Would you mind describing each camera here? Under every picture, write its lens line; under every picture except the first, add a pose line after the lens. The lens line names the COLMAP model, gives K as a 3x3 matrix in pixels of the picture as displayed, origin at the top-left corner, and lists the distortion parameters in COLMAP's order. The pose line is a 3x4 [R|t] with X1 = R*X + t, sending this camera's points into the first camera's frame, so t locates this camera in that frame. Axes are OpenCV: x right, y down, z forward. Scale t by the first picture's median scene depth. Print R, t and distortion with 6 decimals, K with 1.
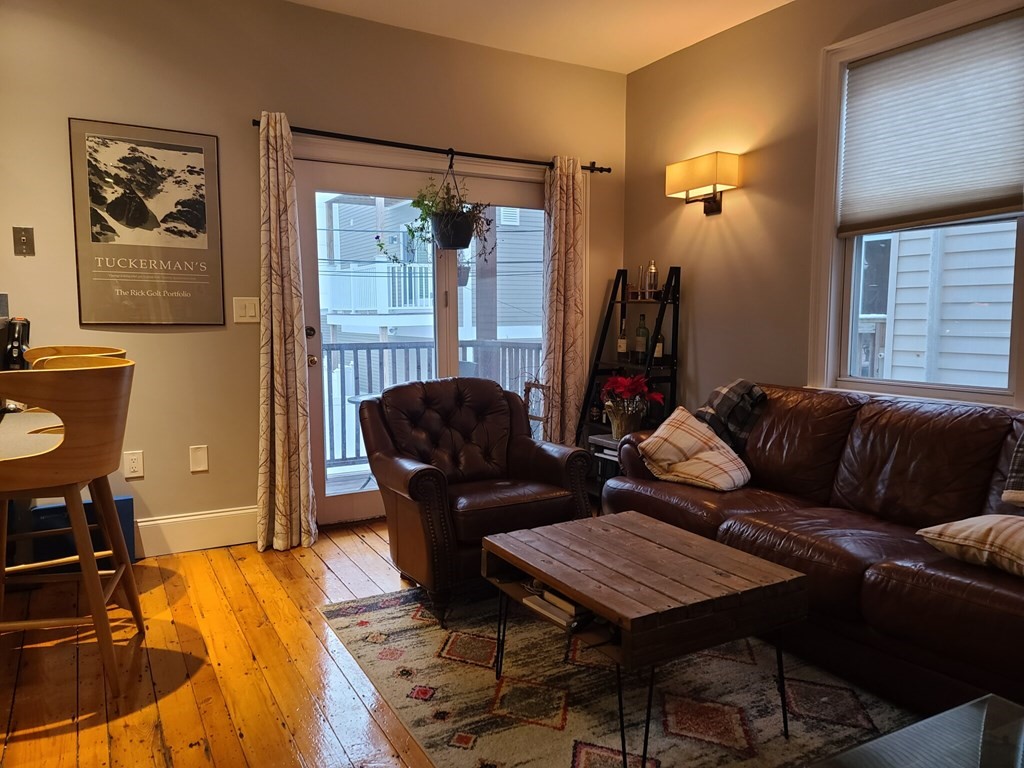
lens RADIAL K [[742.8, 0, 512.0], [0, 742.8, 384.0], [0, 0, 1]] dist [0.081139, -0.065753]
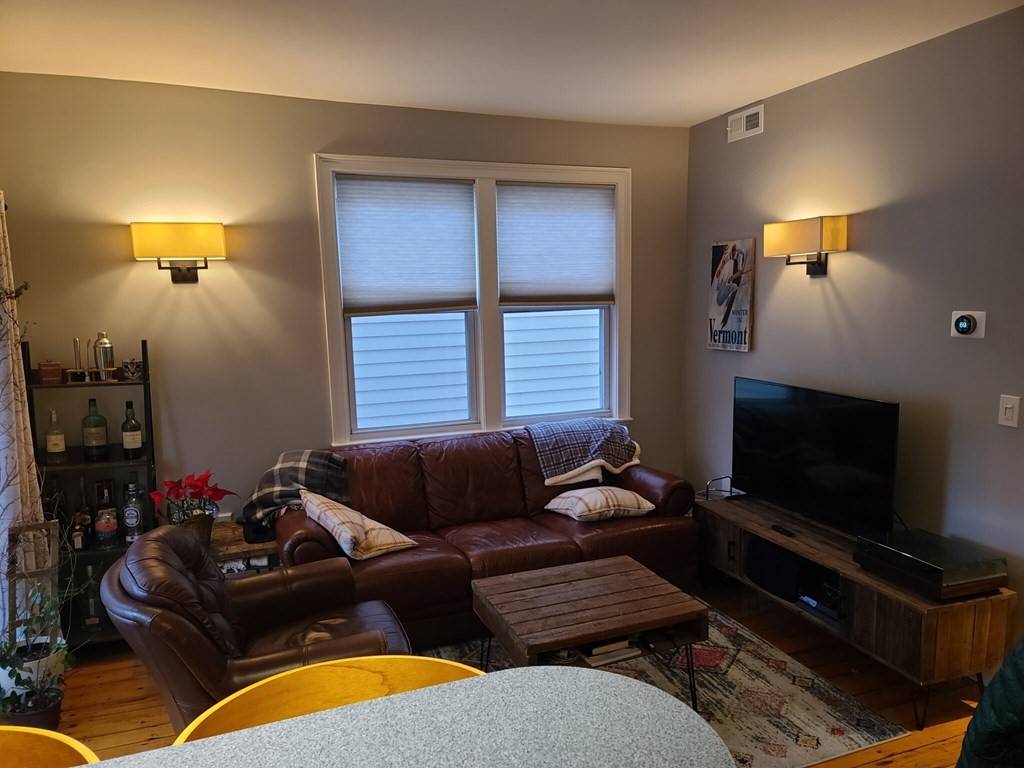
lens RADIAL K [[745.3, 0, 518.6], [0, 745.3, 390.3], [0, 0, 1]] dist [0.071908, -0.052955]
pose [[0.140284, -0.138881, 0.980323, -0.757398], [0.110945, 0.986083, 0.123821, -0.209843], [-0.983876, 0.091392, 0.153740, 0.592716]]
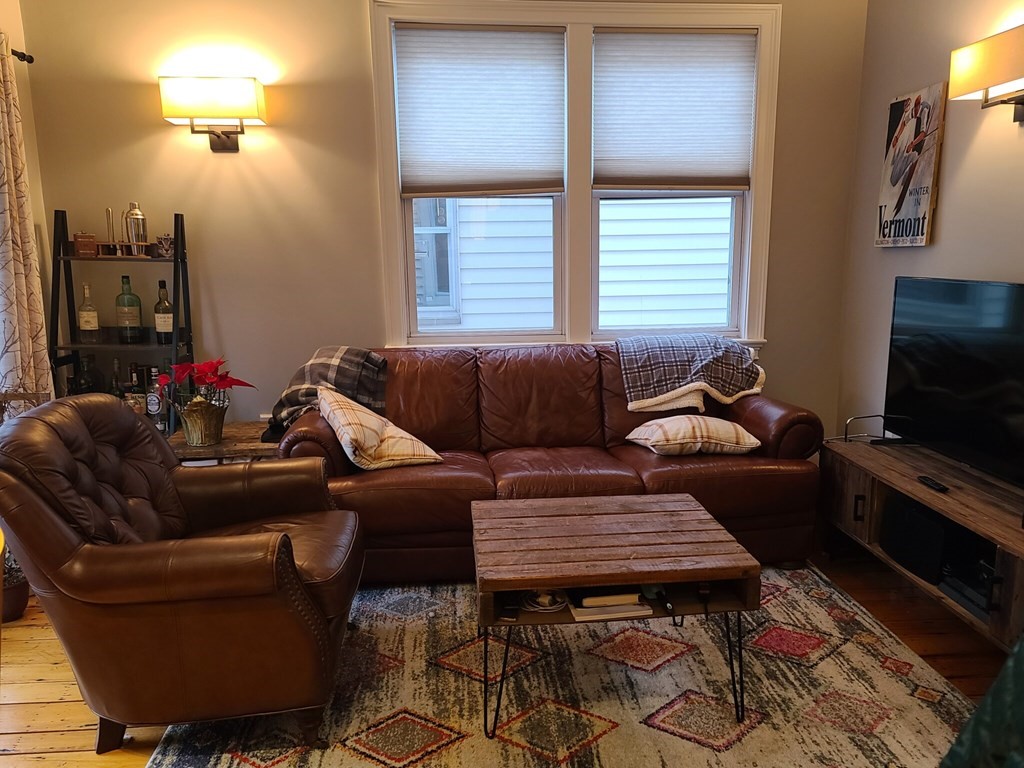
lens RADIAL K [[782.7, 0, 526.3], [0, 782.7, 387.6], [0, 0, 1]] dist [0.080271, -0.067349]
pose [[0.404164, -0.165474, 0.899594, -0.536952], [0.094489, 0.985791, 0.138878, -0.077900], [-0.909793, 0.028872, 0.414057, 0.438711]]
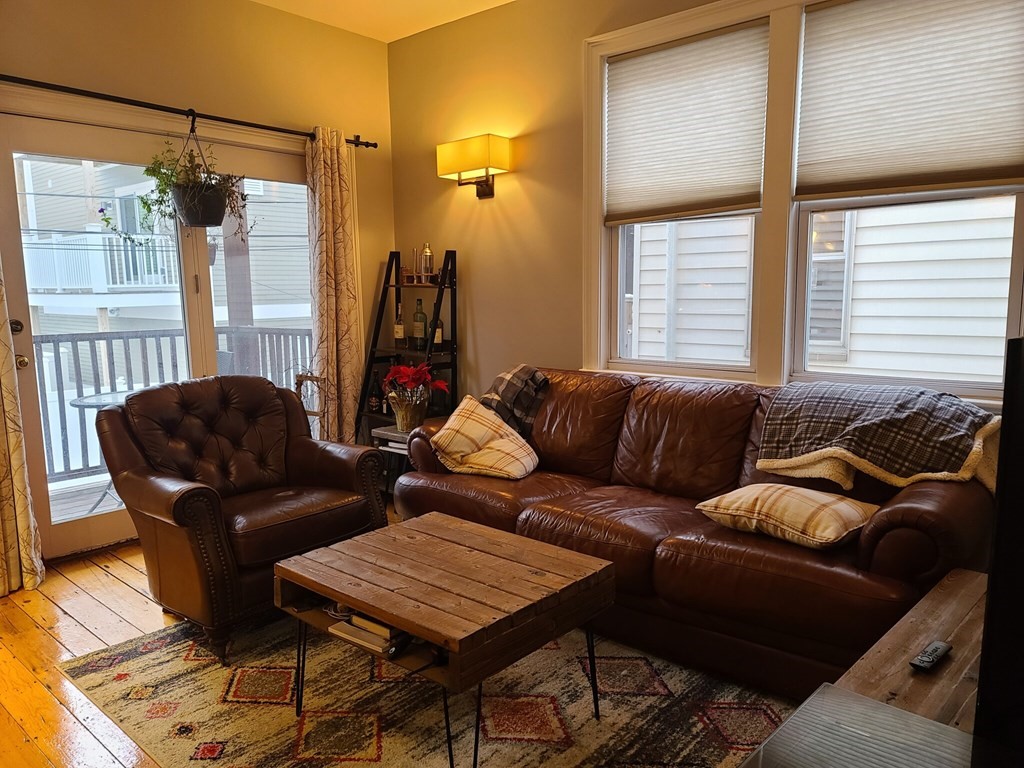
lens RADIAL K [[745.3, 0, 518.6], [0, 745.3, 390.3], [0, 0, 1]] dist [0.071908, -0.052955]
pose [[0.944939, -0.053003, 0.322926, -0.031245], [0.039661, 0.998071, 0.047762, -0.022367], [-0.324835, -0.032324, 0.945218, 0.050263]]
